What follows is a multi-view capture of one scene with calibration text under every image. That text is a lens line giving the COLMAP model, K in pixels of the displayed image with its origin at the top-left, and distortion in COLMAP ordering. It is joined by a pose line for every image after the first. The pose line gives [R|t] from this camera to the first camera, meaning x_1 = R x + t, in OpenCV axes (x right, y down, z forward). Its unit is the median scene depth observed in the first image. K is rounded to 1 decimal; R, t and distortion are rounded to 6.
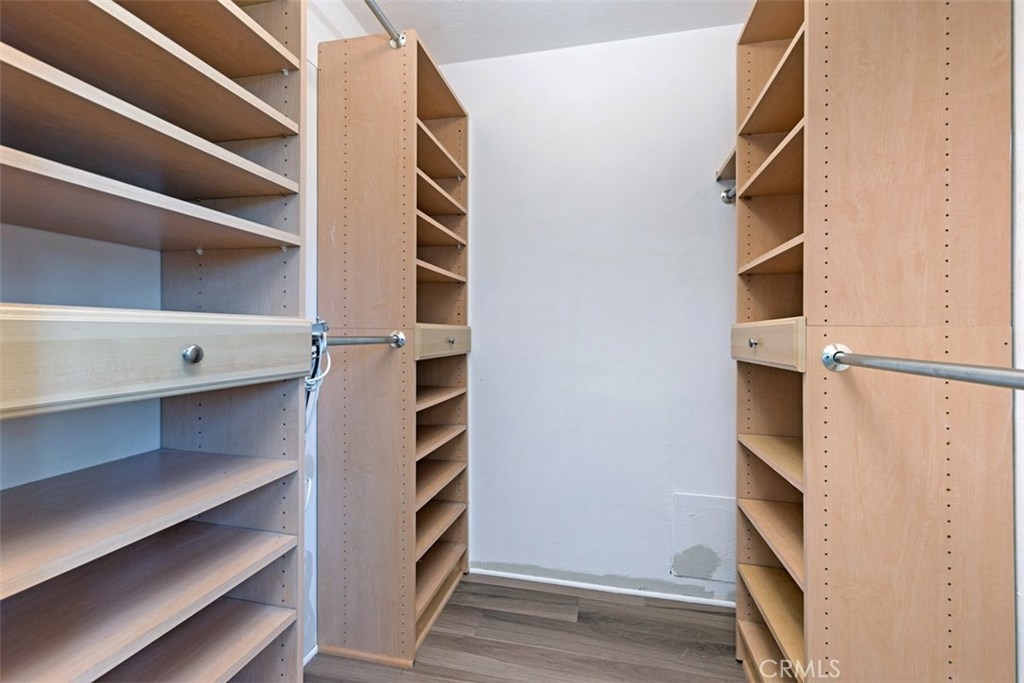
lens RADIAL K [[451.4, 0, 506.0], [0, 451.4, 341.6], [0, 0, 1]] dist [0.001796, 0.000120]
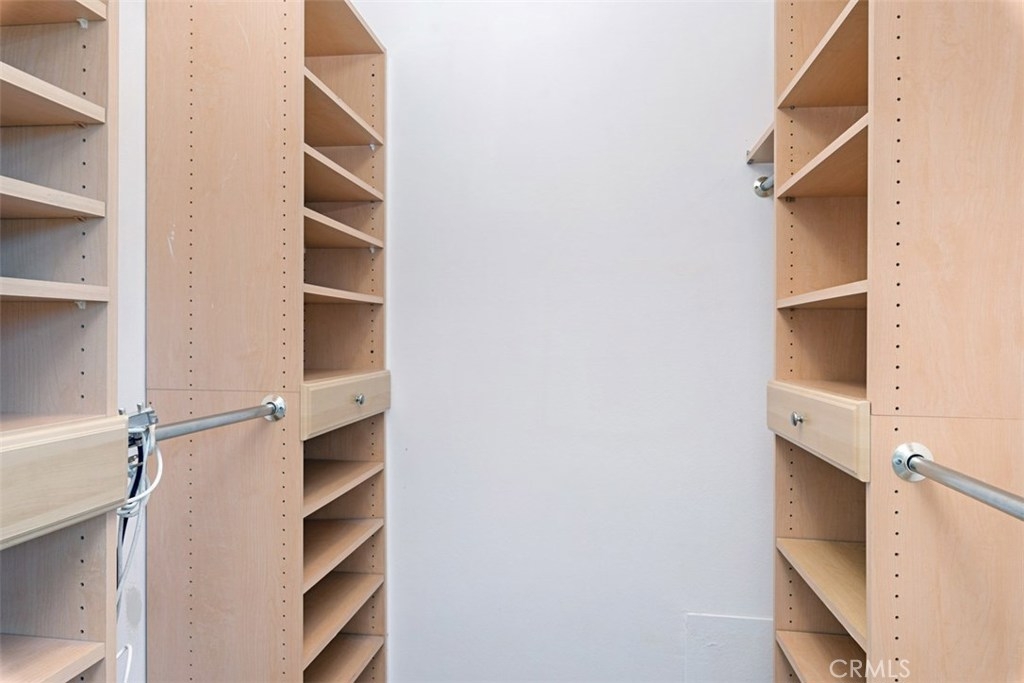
lens RADIAL K [[659.9, 0, 506.6], [0, 659.9, 341.8], [0, 0, 1]] dist [0.001337, -0.001144]
pose [[0.996292, -0.000420, 0.086032, 0.011893], [0.000070, 0.999992, 0.004062, -0.104045], [-0.086033, -0.004041, 0.996284, 0.023505]]
